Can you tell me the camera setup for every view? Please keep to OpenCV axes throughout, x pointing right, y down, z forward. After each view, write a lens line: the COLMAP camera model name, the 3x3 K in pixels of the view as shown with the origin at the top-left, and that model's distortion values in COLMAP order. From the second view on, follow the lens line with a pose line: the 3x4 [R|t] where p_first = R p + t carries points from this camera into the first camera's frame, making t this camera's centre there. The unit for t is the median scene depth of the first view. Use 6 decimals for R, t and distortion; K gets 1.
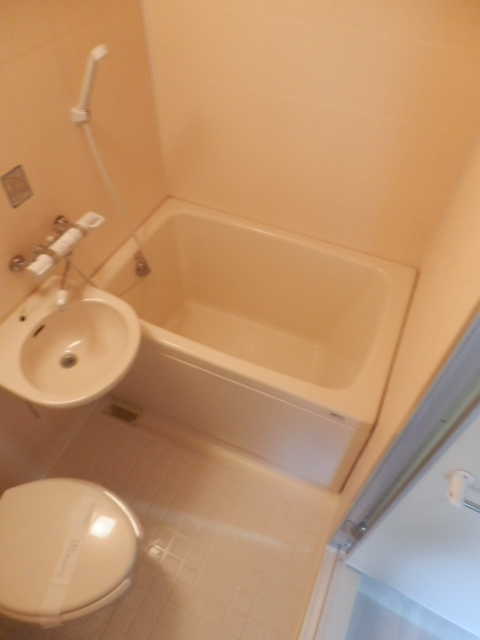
lens RADIAL K [[459.2, 0, 240.0], [0, 459.2, 320.0], [0, 0, 1]] dist [-0.002063, 0.001412]
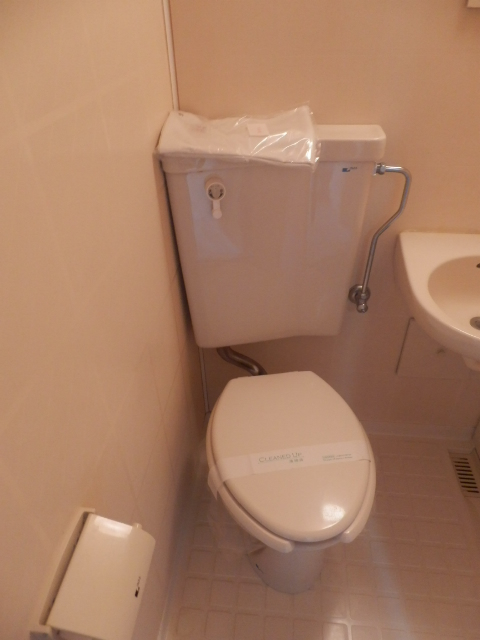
lens RADIAL K [[459.3, 0, 240.0], [0, 459.3, 320.0], [0, 0, 1]] dist [-0.011773, -0.002815]
pose [[0.324370, 0.567677, -0.756655, 0.052756], [-0.718118, 0.668437, 0.193642, 0.230751], [0.615703, 0.480556, 0.624481, 0.317405]]
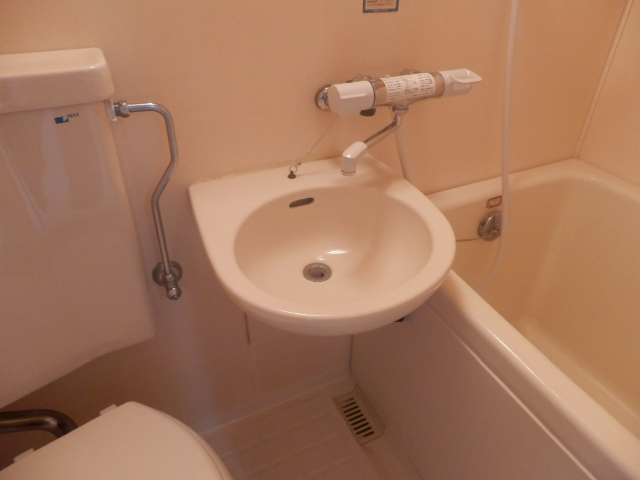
lens RADIAL K [[471.1, 0, 320.0], [0, 471.1, 240.0], [0, 0, 1]] dist [-0.042373, -0.000614]
pose [[0.767539, 0.377560, -0.518008, -0.067720], [-0.497735, 0.860264, -0.110480, 0.125576], [0.403911, 0.342629, 0.848211, 0.484545]]
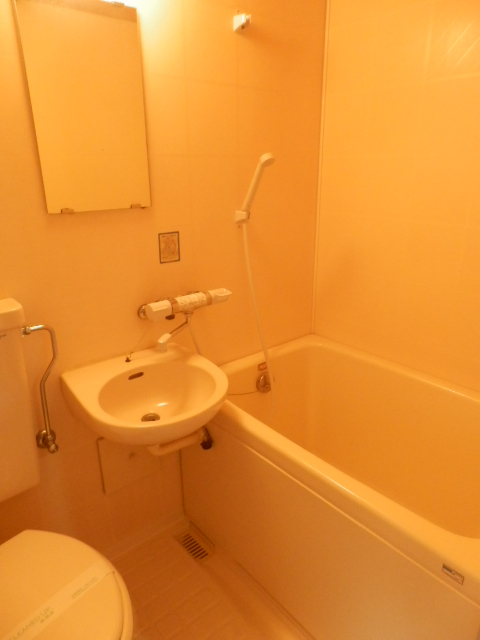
lens RADIAL K [[449.9, 0, 240.0], [0, 449.9, 320.0], [0, 0, 1]] dist [-0.002821, 0.001280]
pose [[0.901272, 0.134688, -0.411785, 0.152943], [-0.324094, 0.840352, -0.434479, 0.272833], [0.287525, 0.525041, 0.801038, 0.217628]]
